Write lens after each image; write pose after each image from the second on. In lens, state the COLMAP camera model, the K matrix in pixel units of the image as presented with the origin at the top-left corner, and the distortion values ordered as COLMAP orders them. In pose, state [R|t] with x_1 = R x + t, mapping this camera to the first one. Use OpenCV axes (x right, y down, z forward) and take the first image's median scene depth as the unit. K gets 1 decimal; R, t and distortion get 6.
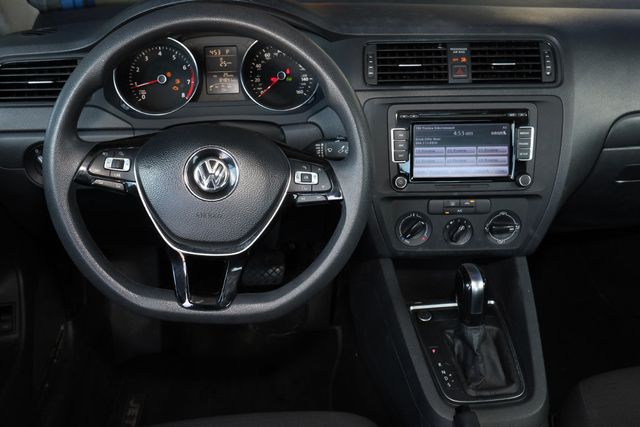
lens RADIAL K [[631.9, 0, 344.0], [0, 631.9, 216.1], [0, 0, 1]] dist [0.012626, 0.000000]
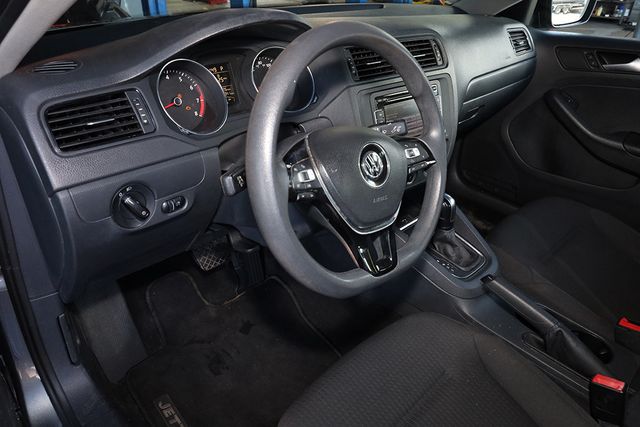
lens RADIAL K [[444.9, 0, 323.8], [0, 444.9, 218.9], [0, 0, 1]] dist [0.009738, -0.008369]
pose [[0.793141, -0.290010, 0.535558, -0.590074], [0.233707, 0.956957, 0.172091, -0.105193], [-0.562414, -0.011328, 0.826778, 0.256089]]
